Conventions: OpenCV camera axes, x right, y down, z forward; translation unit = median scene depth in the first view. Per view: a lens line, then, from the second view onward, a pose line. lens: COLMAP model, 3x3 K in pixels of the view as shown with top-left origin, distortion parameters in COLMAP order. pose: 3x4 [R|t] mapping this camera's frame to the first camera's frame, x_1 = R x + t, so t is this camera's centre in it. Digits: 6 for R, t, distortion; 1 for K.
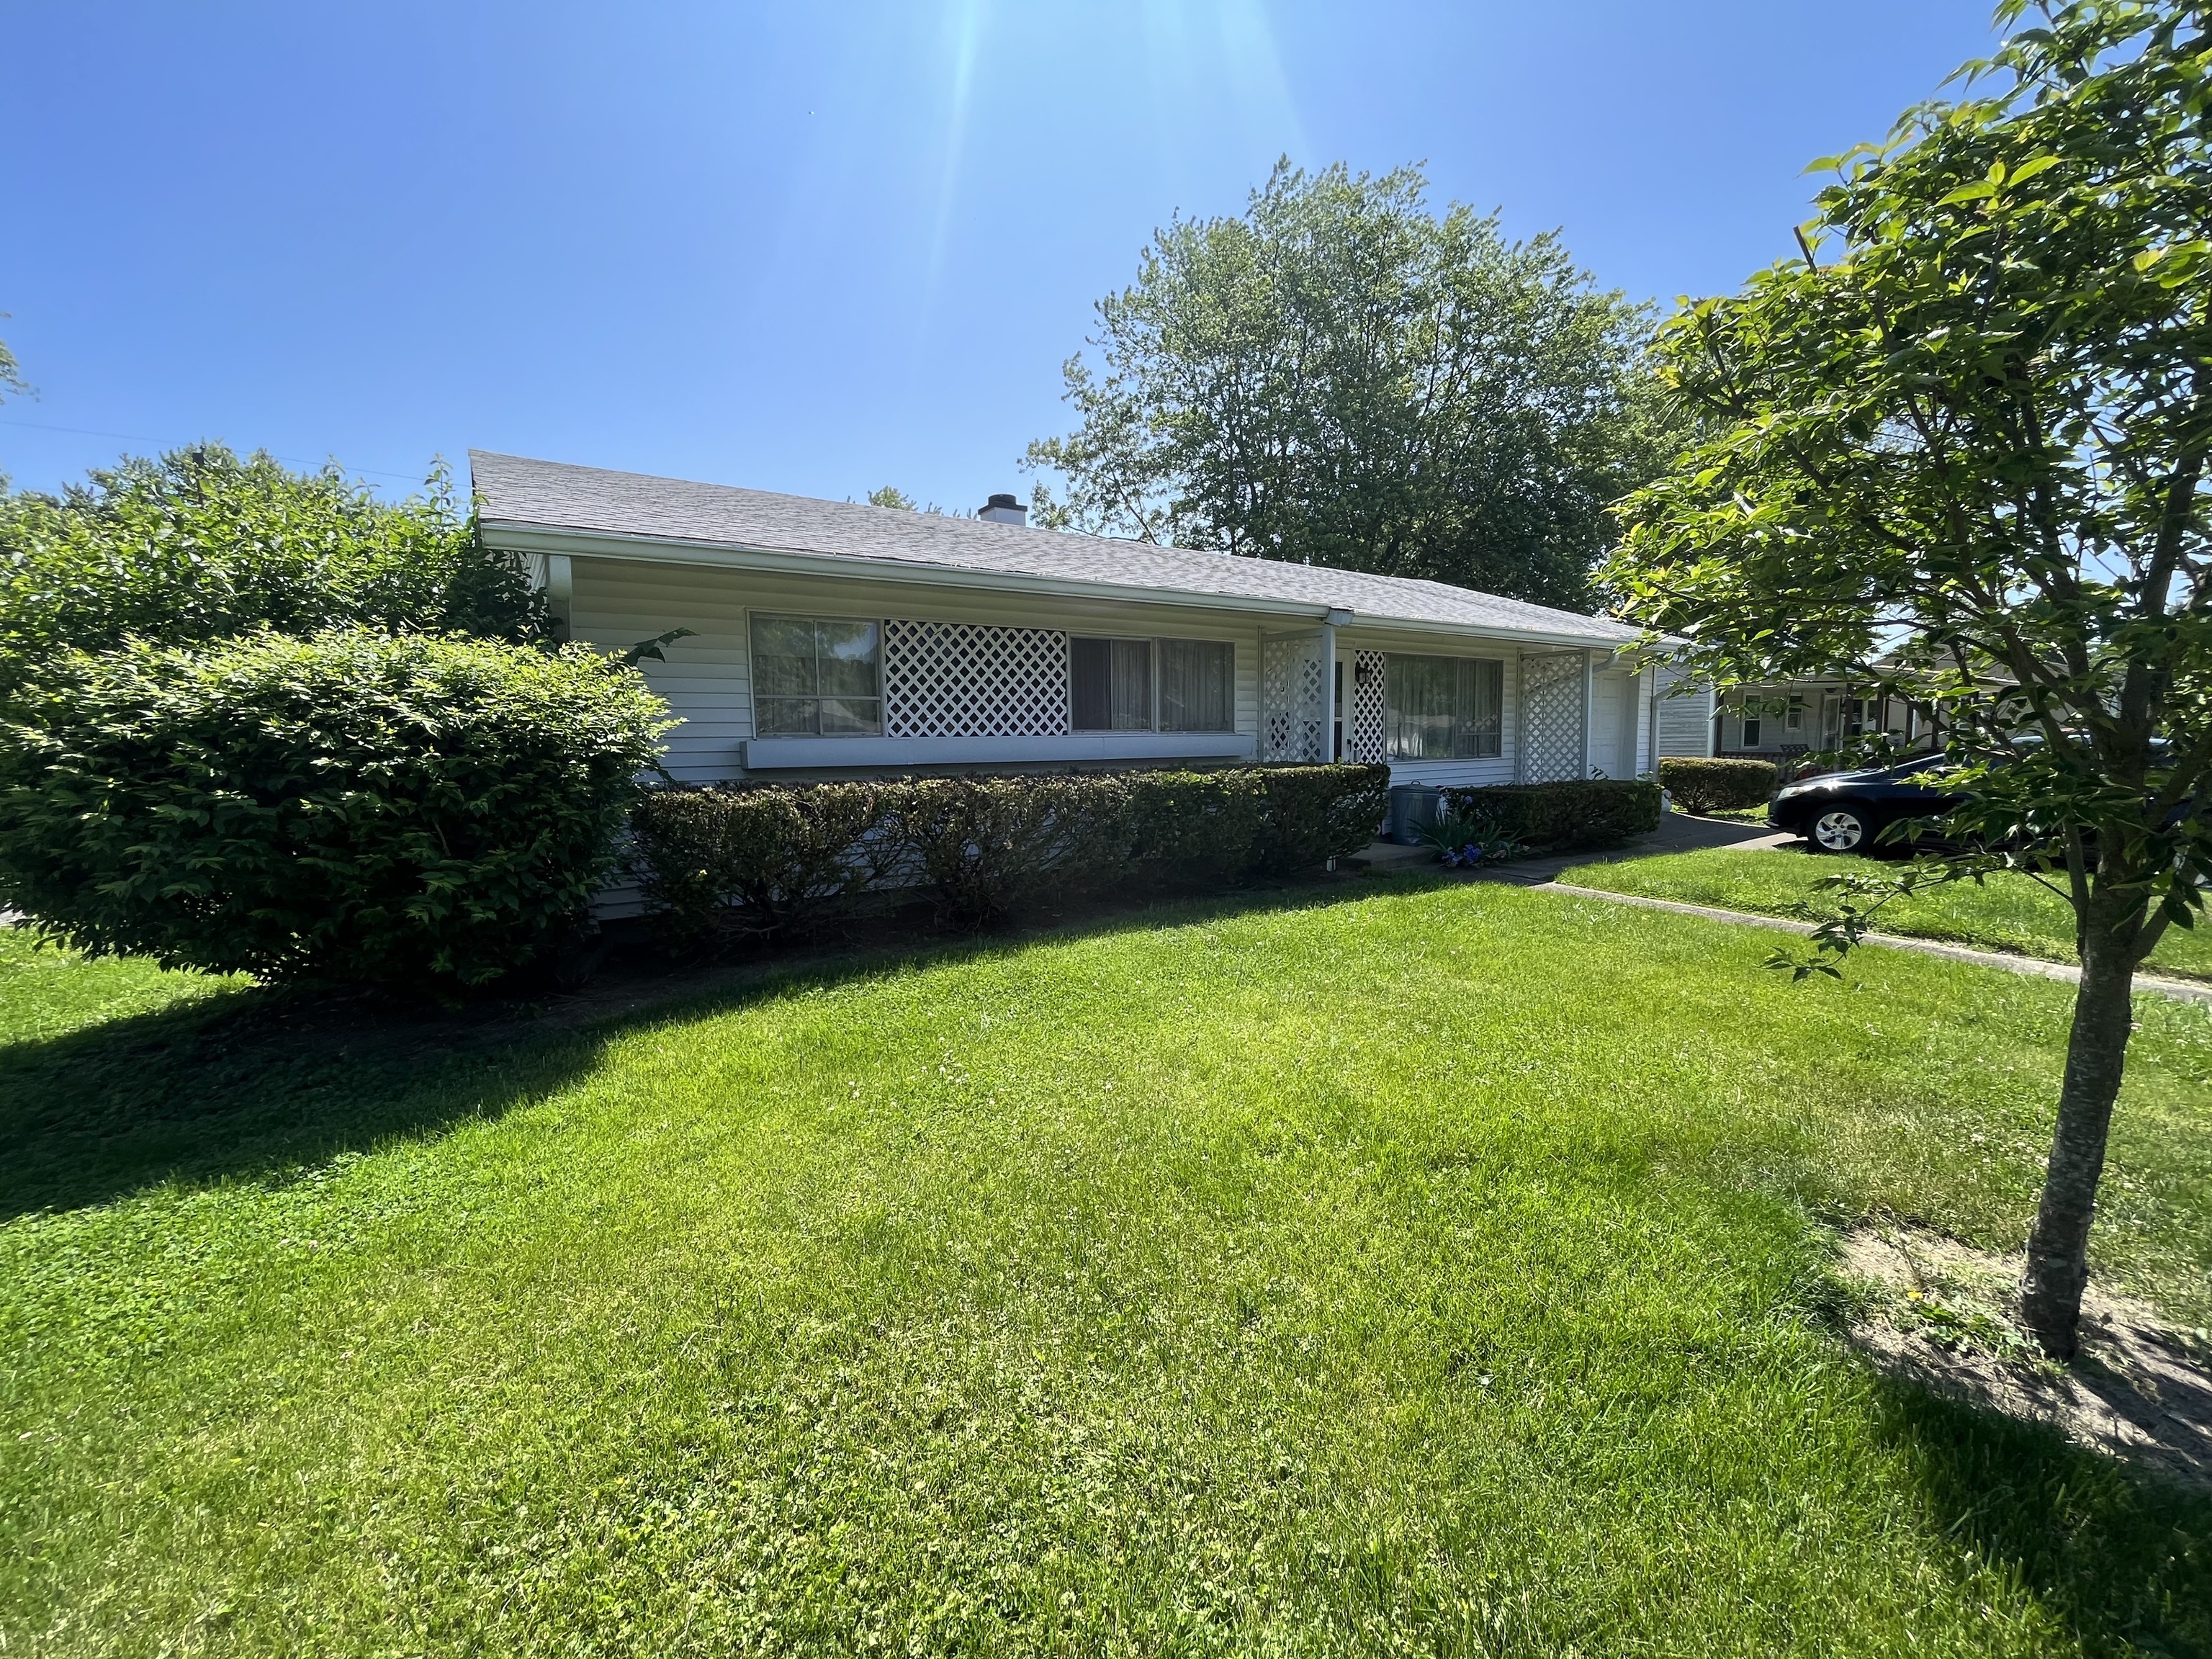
lens RADIAL K [[897.2, 0, 1103.9], [0, 897.2, 828.8], [0, 0, 1]] dist [-0.002072, 0.000143]
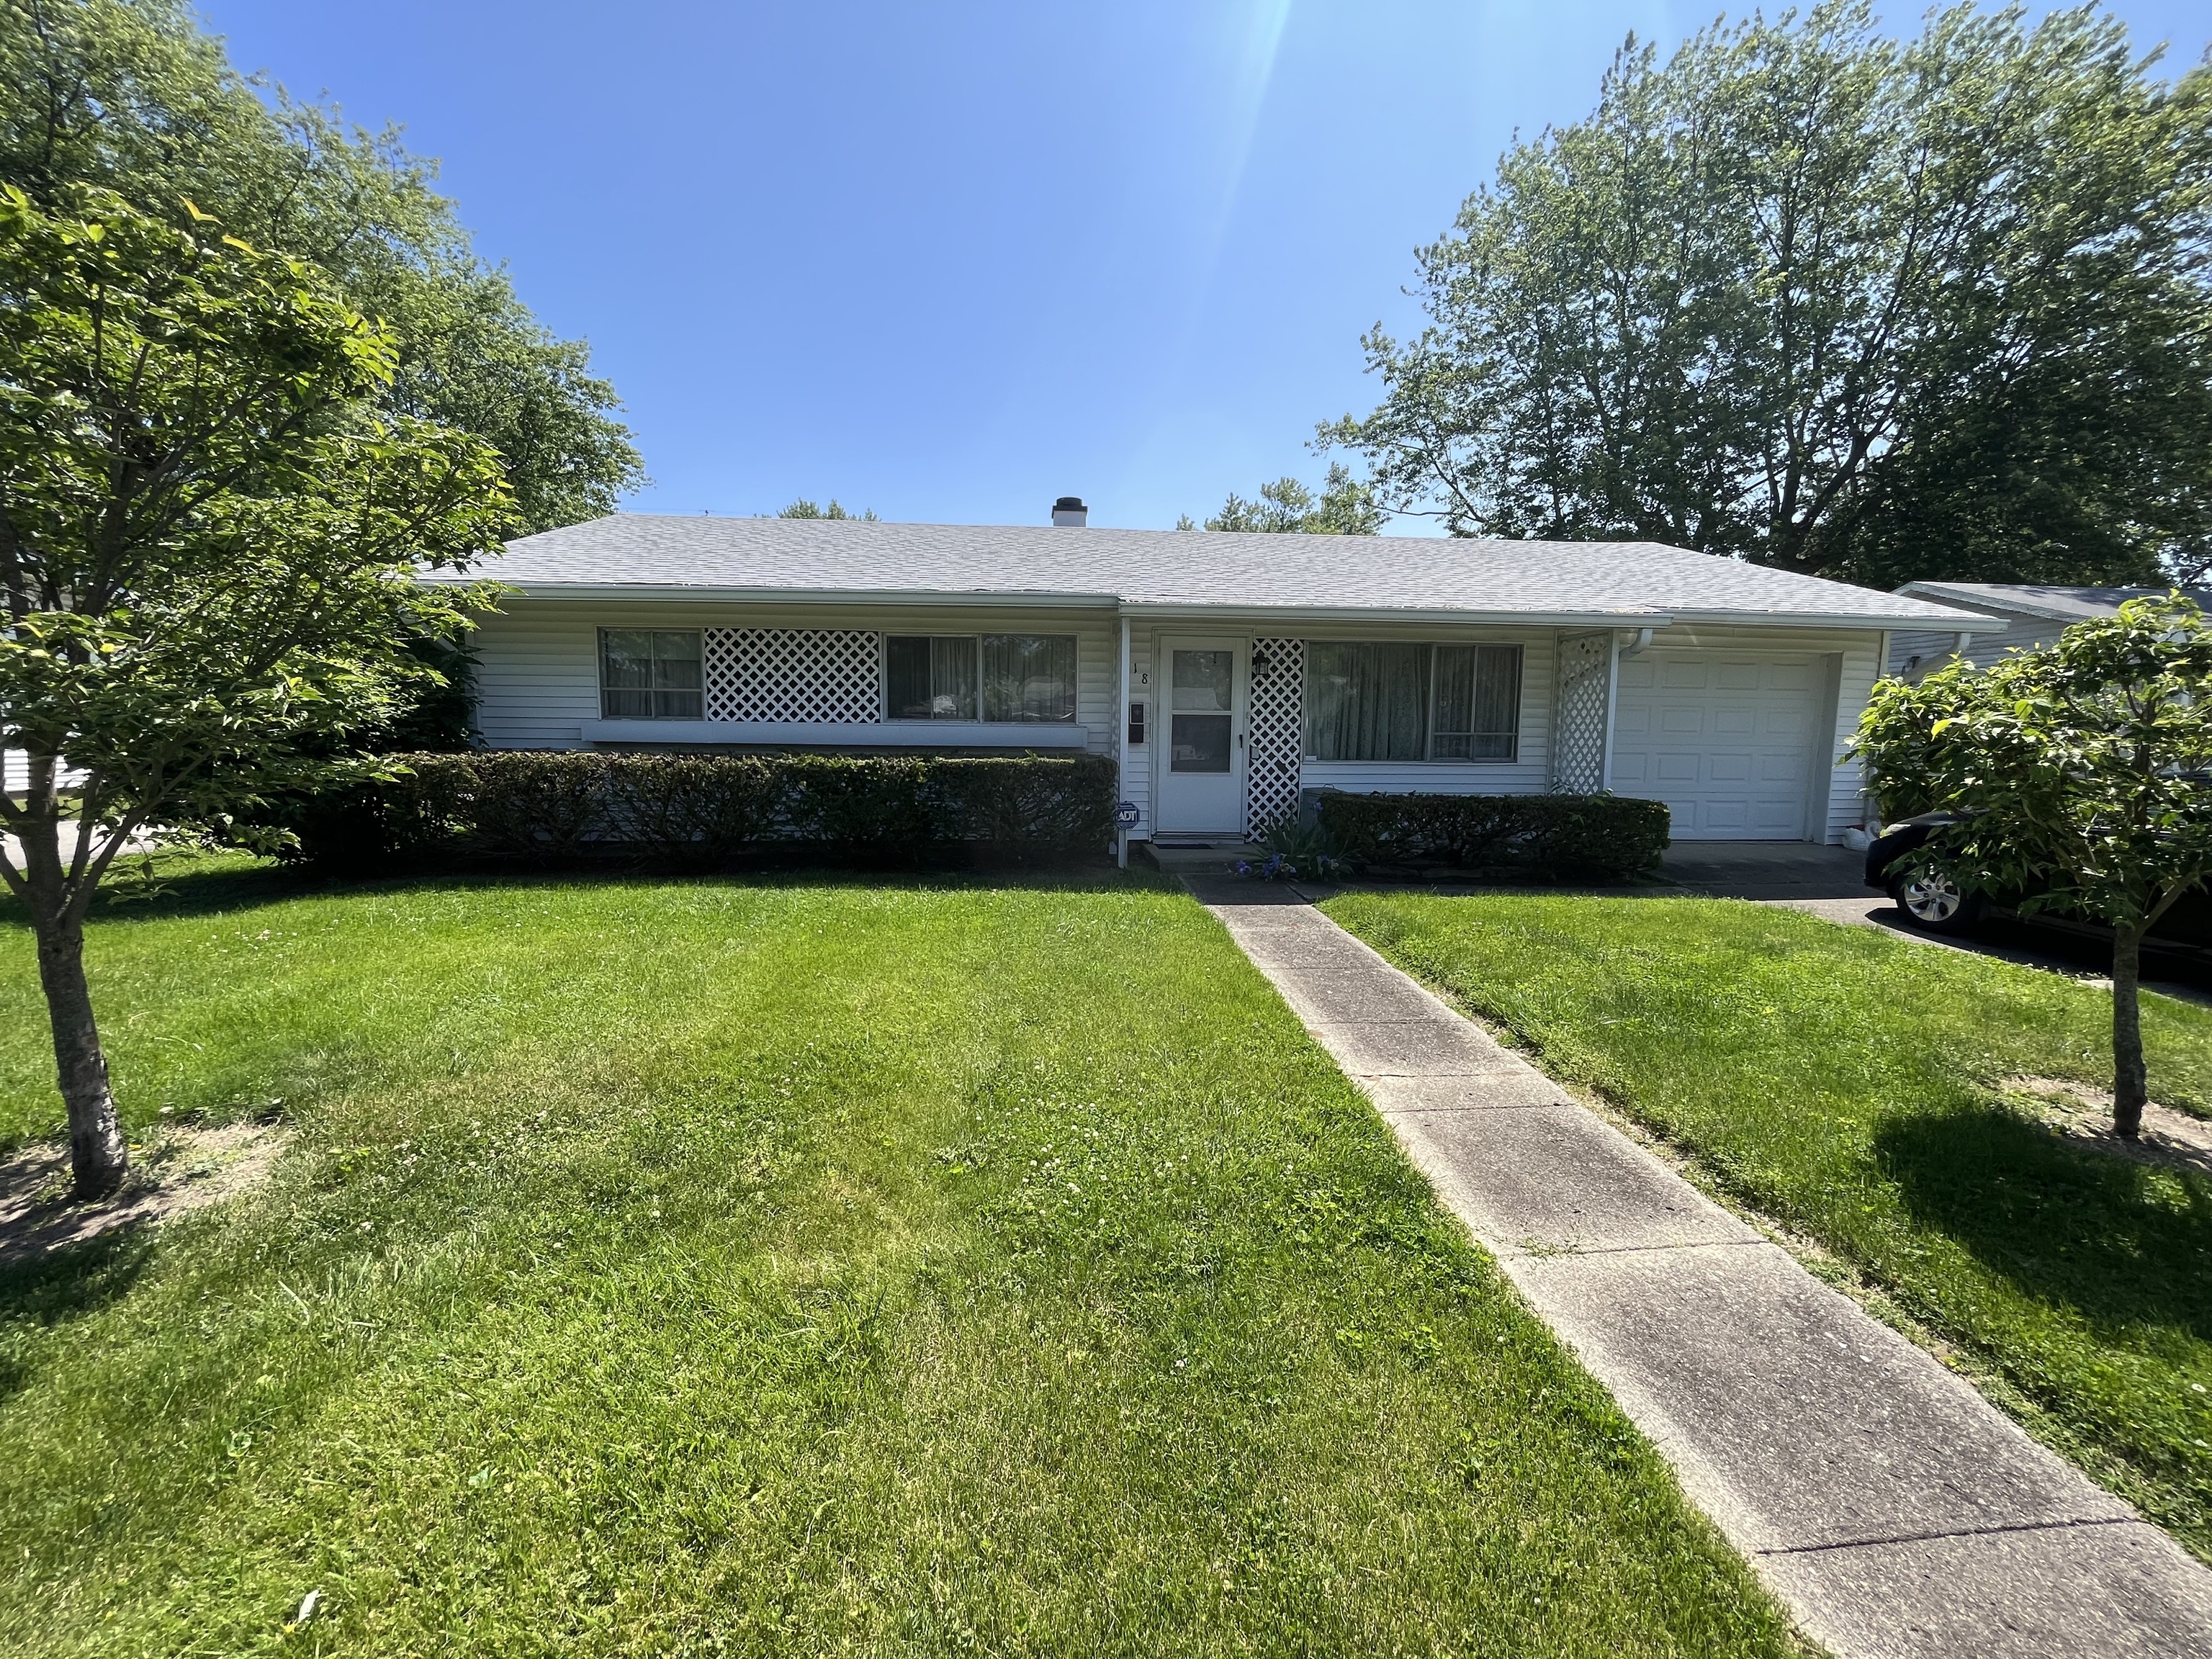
lens RADIAL K [[897.2, 0, 1099.6], [0, 897.2, 824.8], [0, 0, 1]] dist [-0.002072, 0.000143]
pose [[0.867629, 0.077632, -0.491114, 0.748349], [-0.073010, 0.996921, 0.028604, -0.027639], [0.491823, 0.011039, 0.870625, 0.145072]]
